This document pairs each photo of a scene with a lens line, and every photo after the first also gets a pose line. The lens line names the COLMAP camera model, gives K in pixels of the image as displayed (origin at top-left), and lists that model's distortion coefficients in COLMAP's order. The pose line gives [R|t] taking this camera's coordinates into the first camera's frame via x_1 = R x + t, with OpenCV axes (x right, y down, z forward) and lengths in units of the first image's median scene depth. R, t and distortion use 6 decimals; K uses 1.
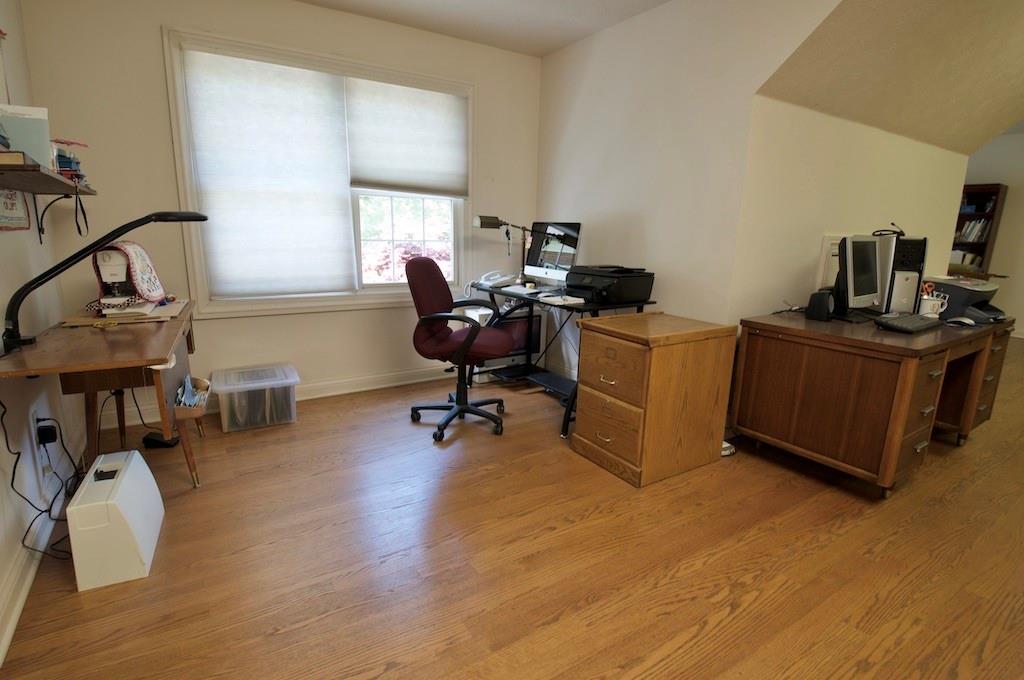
lens RADIAL K [[498.6, 0, 512.0], [0, 498.6, 340.0], [0, 0, 1]] dist [0.001955, -0.026393]
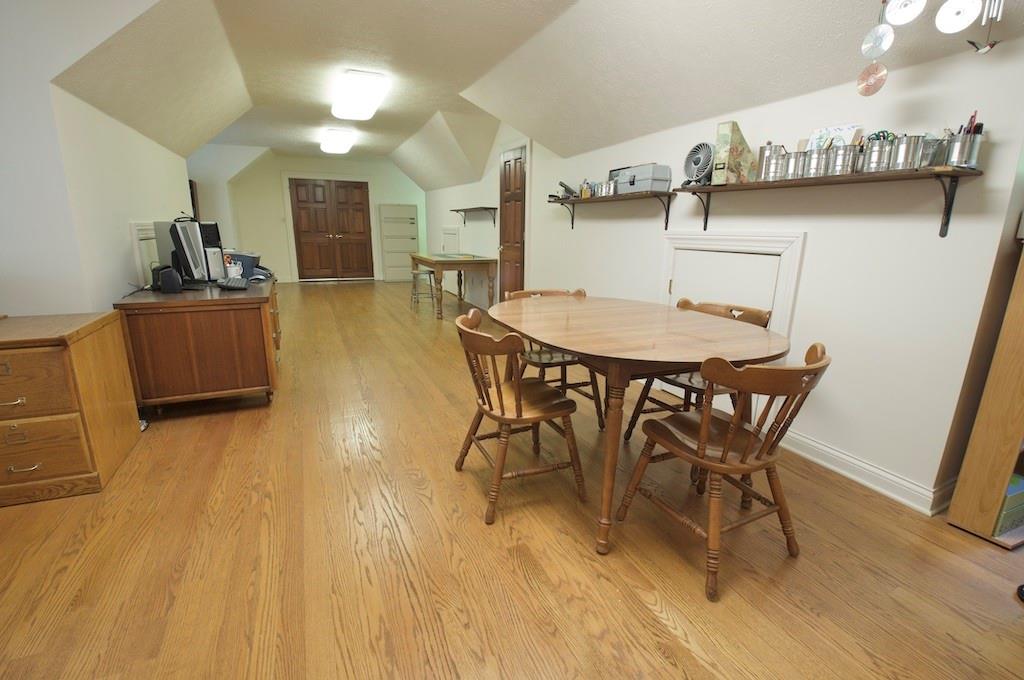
lens RADIAL K [[443.4, 0, 512.0], [0, 443.4, 340.0], [0, 0, 1]] dist [-0.052856, -0.000132]
pose [[0.125906, -0.254498, 0.958842, -0.350079], [0.190177, 0.954800, 0.228452, -0.014520], [-0.973643, 0.153587, 0.168614, 0.050355]]
